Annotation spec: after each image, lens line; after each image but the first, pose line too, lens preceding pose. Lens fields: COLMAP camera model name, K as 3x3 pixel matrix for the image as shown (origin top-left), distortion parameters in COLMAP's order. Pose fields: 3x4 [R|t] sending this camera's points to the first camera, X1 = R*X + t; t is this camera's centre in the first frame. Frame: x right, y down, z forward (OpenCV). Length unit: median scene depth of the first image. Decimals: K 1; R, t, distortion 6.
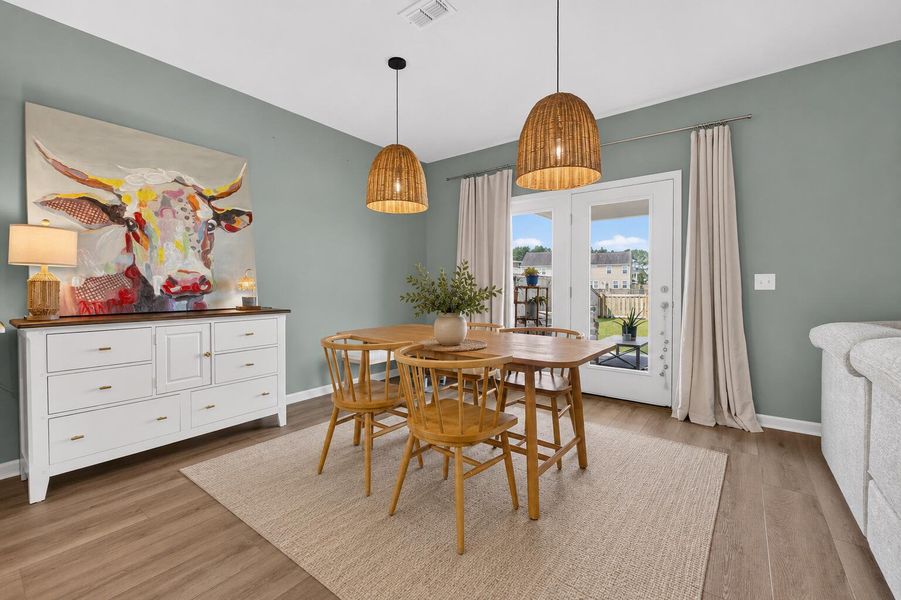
lens RADIAL K [[375.1, 0, 475.8], [0, 375.1, 287.4], [0, 0, 1]] dist [0.000375, -0.000056]
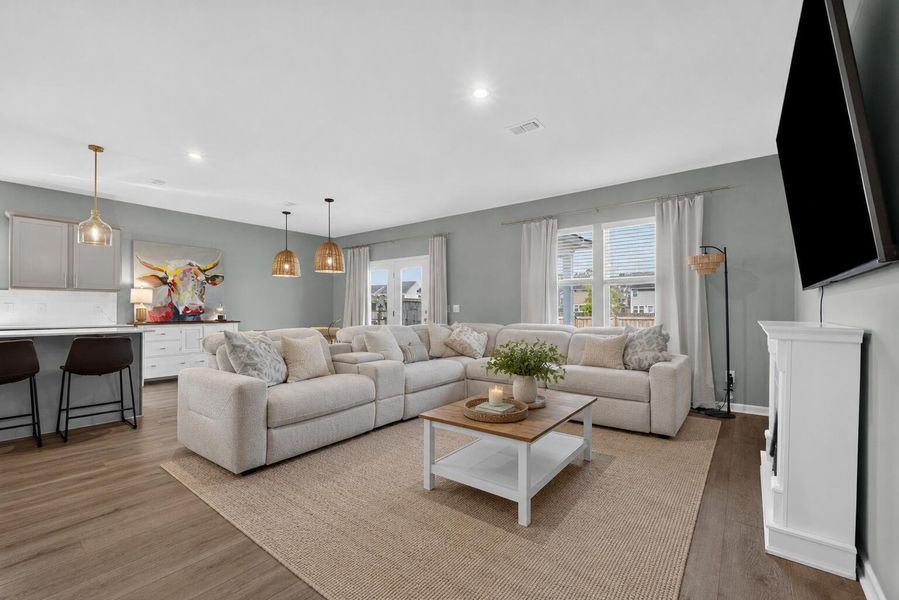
lens RADIAL K [[368.1, 0, 471.1], [0, 368.1, 303.7], [0, 0, 1]] dist [-0.000366, -0.001056]
pose [[0.999999, 0.000987, 0.000457, 0.927972], [-0.000980, 0.999900, -0.014107, -0.014511], [-0.000471, 0.014107, 0.999900, -1.251560]]
